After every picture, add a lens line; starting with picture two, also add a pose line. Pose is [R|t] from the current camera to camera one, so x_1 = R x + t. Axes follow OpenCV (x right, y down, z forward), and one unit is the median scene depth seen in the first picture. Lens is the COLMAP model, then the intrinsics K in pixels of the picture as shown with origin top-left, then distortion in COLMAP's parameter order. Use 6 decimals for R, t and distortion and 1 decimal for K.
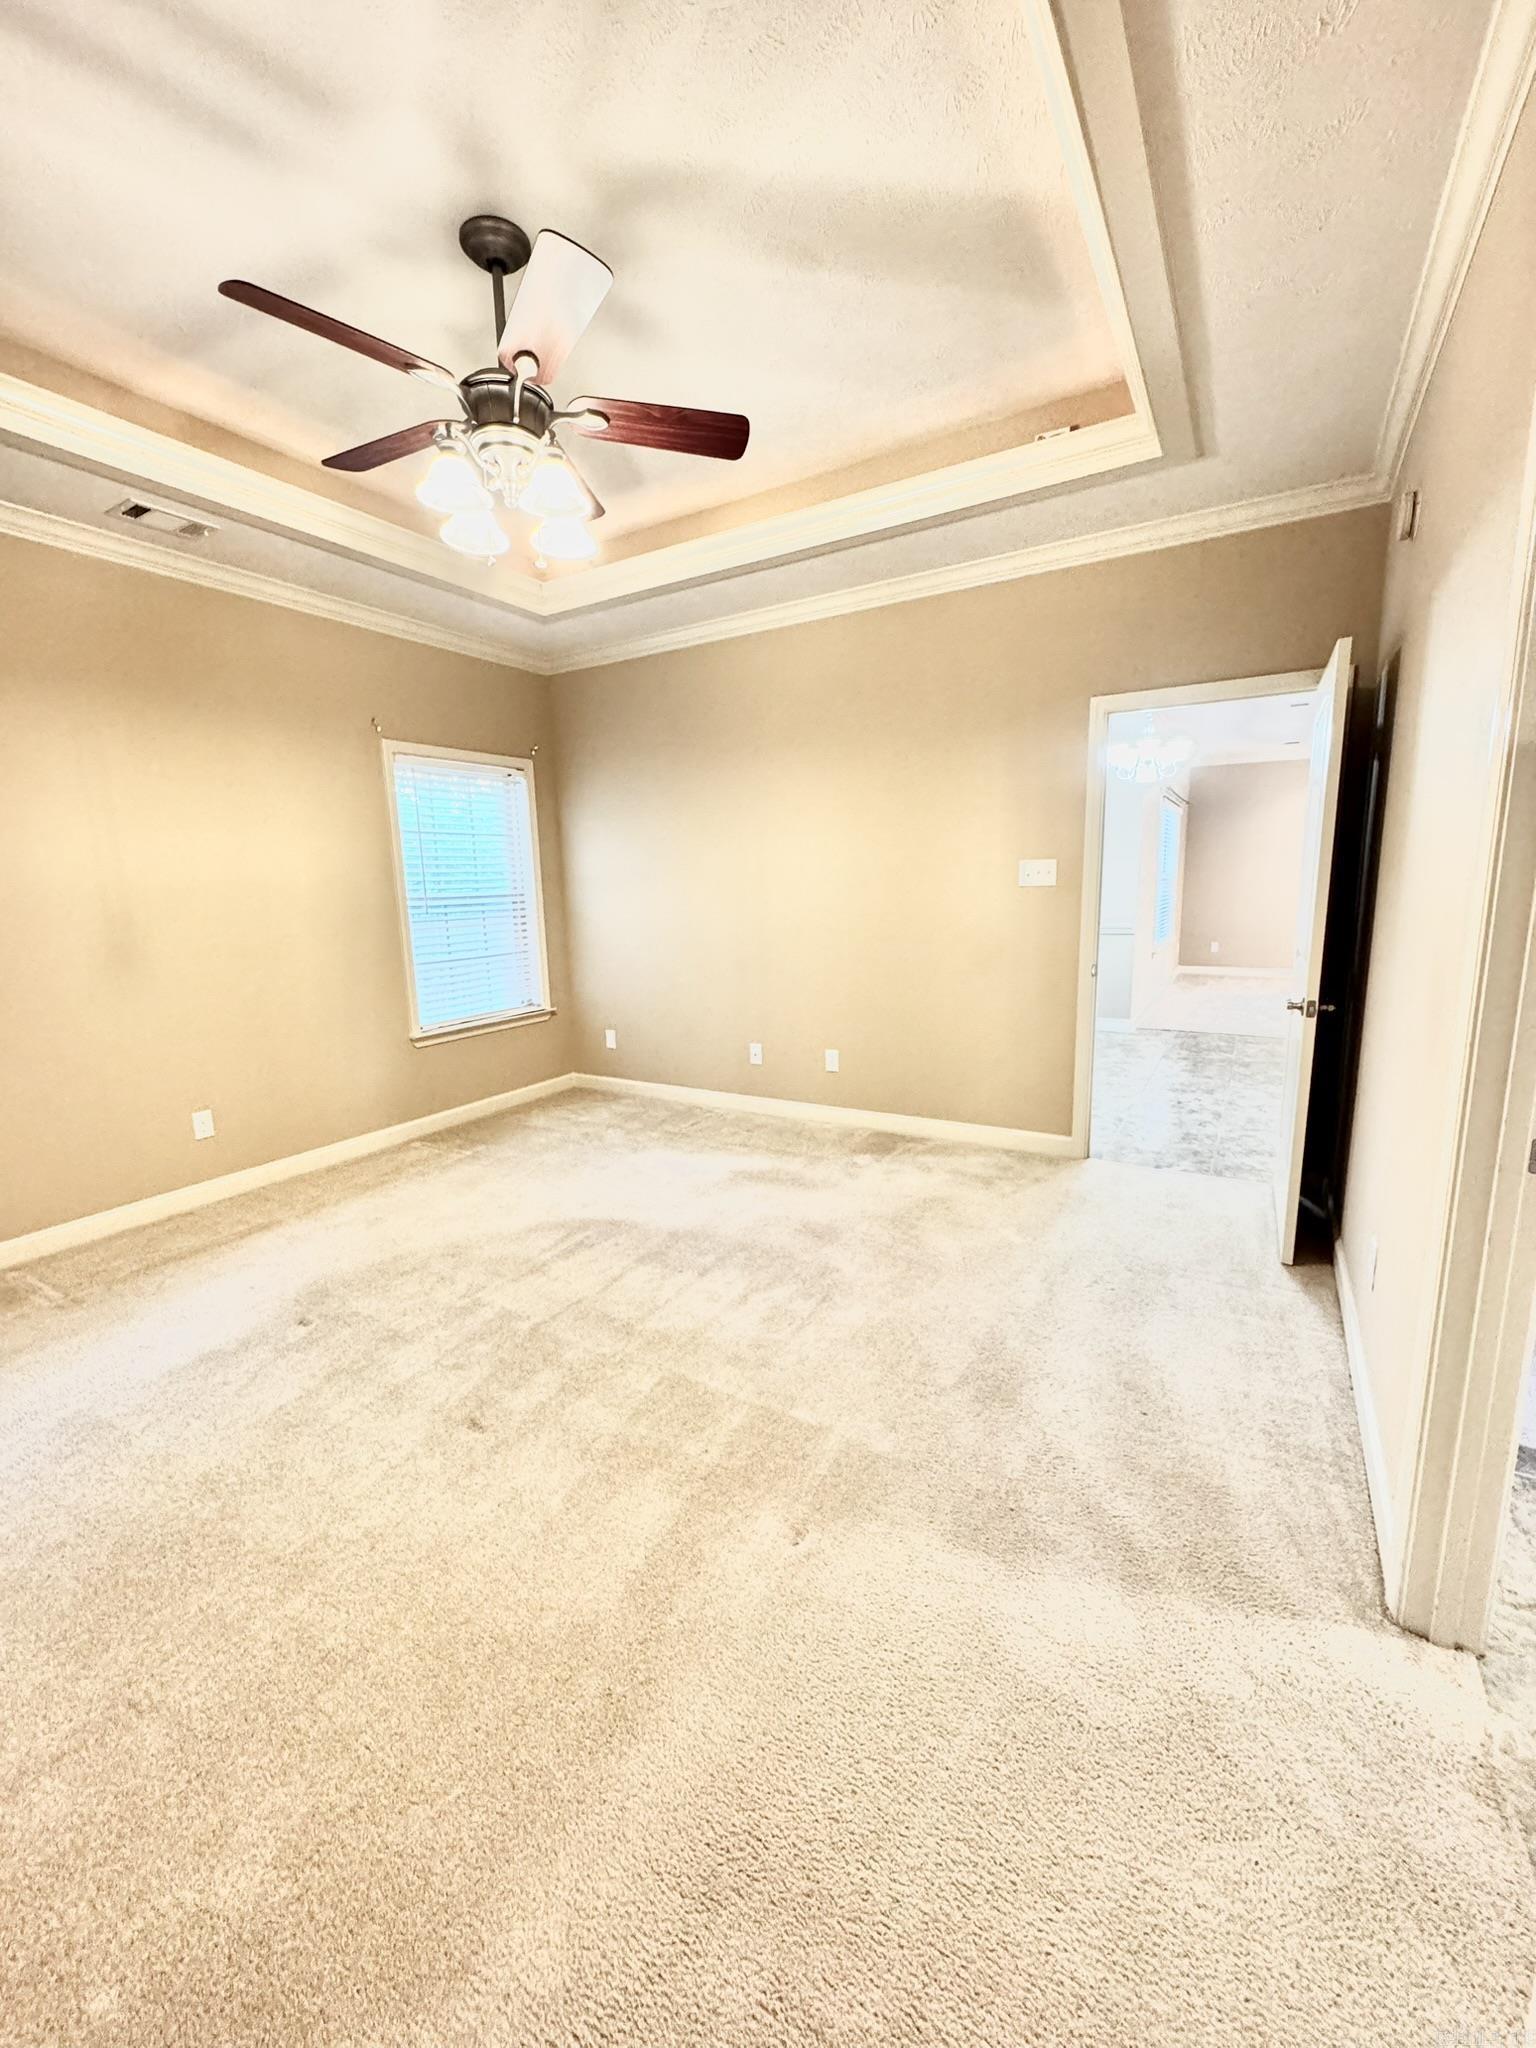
lens RADIAL K [[817.8, 0, 767.3], [0, 817.8, 1025.1], [0, 0, 1]] dist [-0.004142, 0.000713]
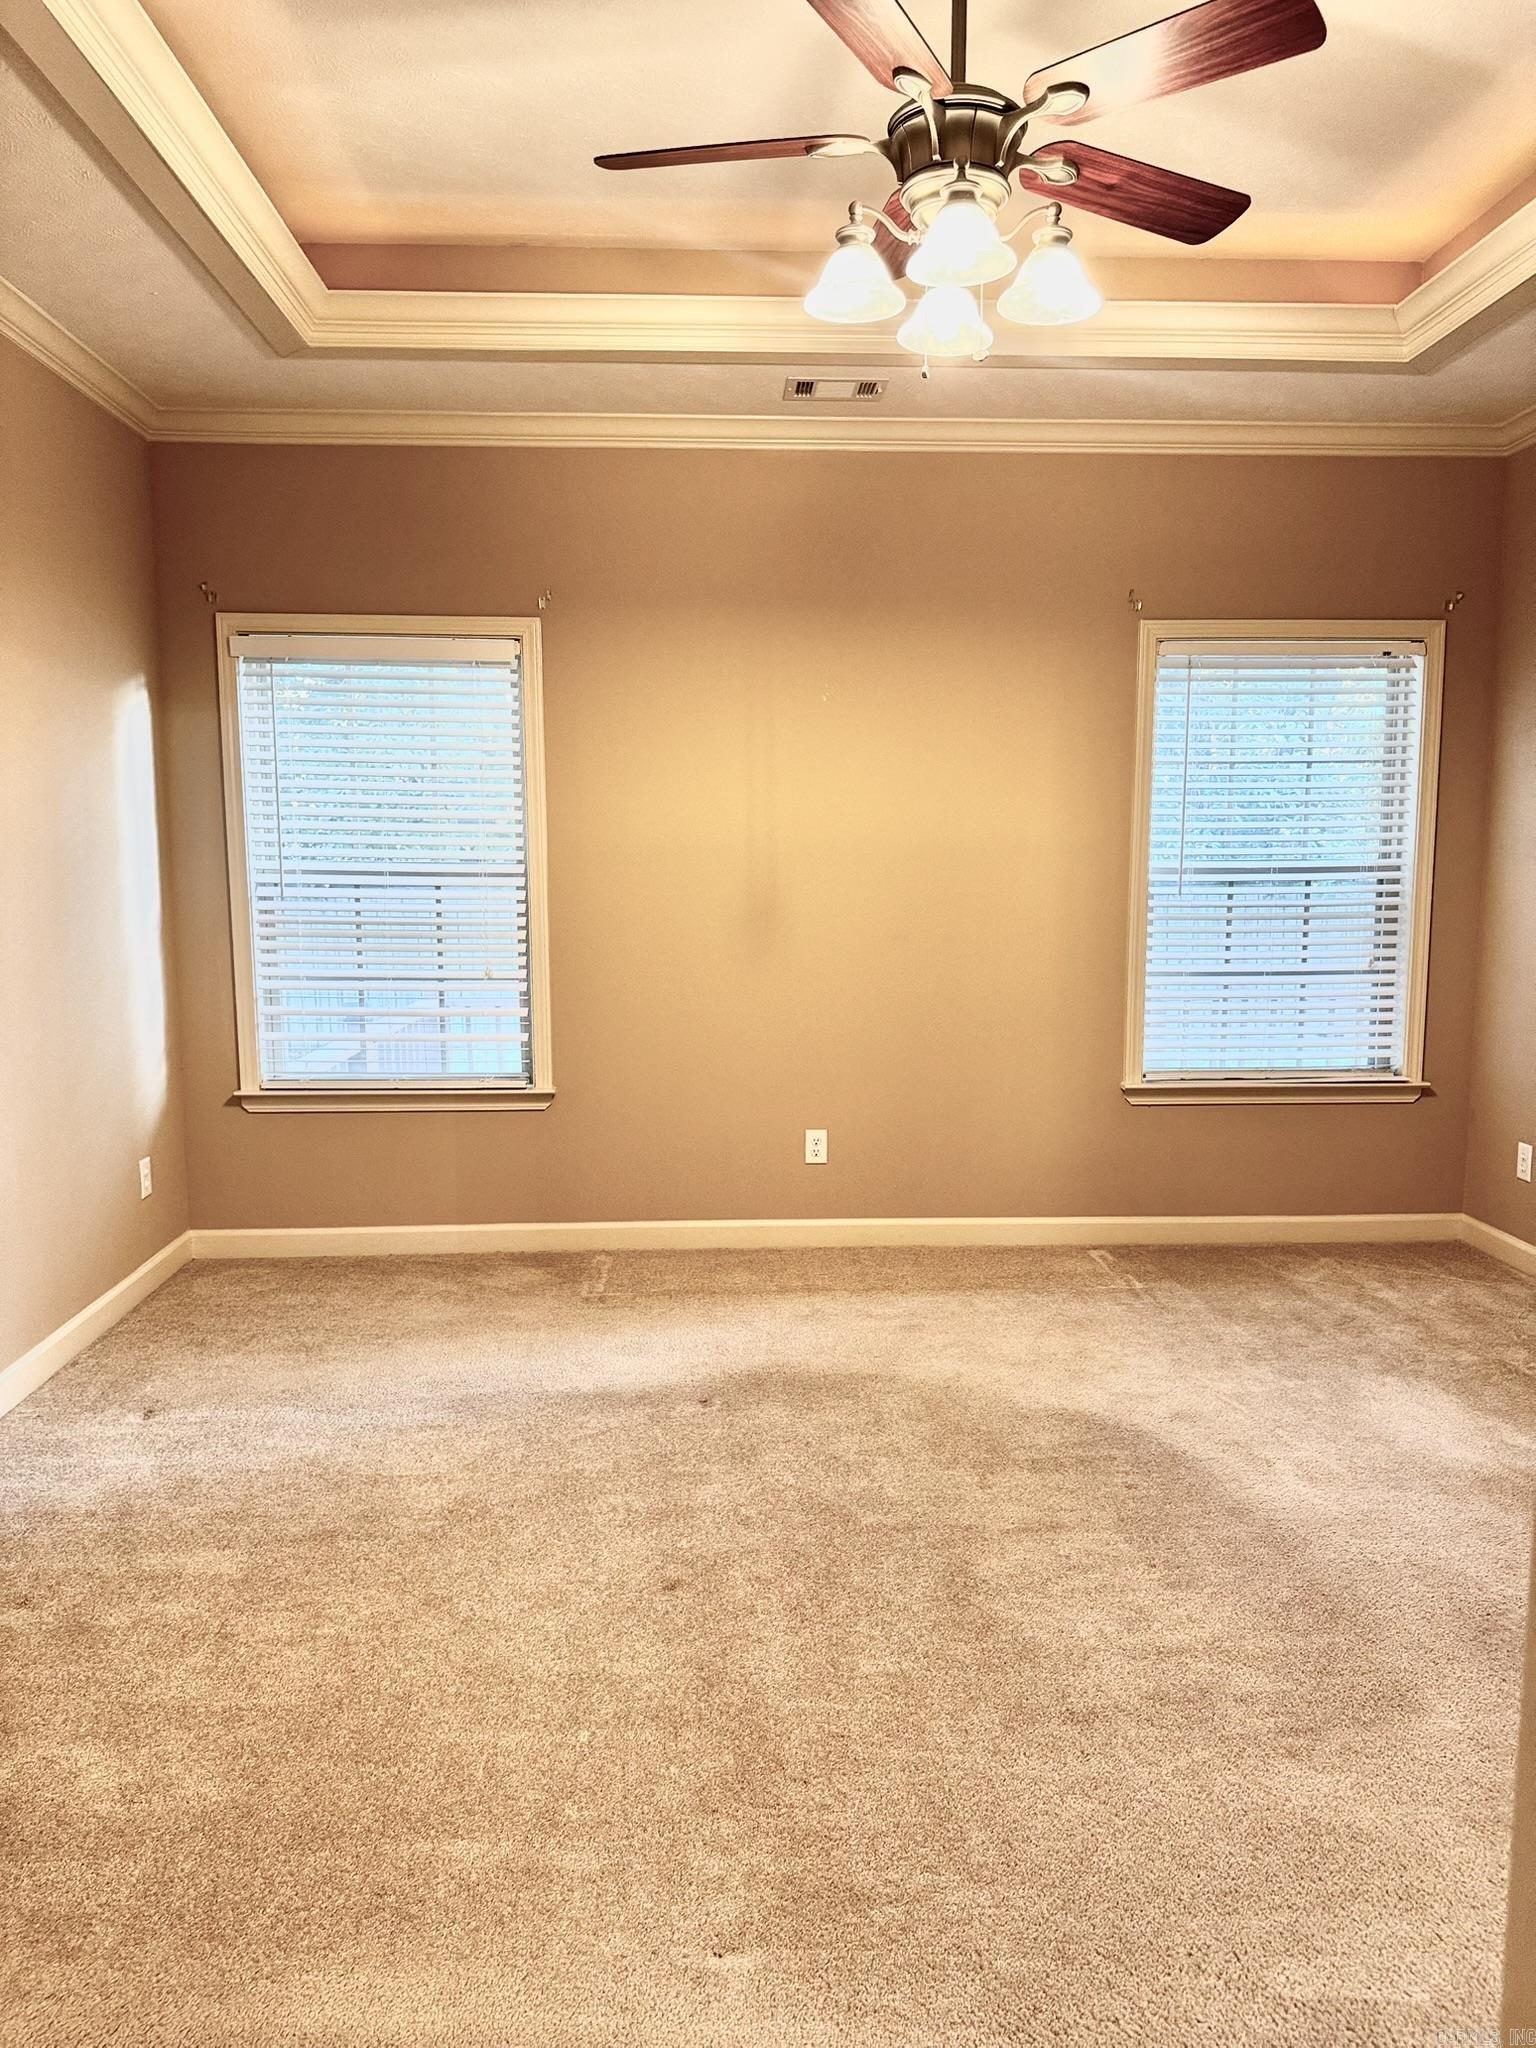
lens RADIAL K [[1445.8, 0, 767.9], [0, 1445.8, 1036.9], [0, 0, 1]] dist [0.046384, -0.059931]
pose [[0.552145, 0.129800, -0.823582, 0.353392], [-0.160389, 0.985893, 0.047854, -0.034372], [0.818175, 0.105671, 0.565175, 0.147330]]
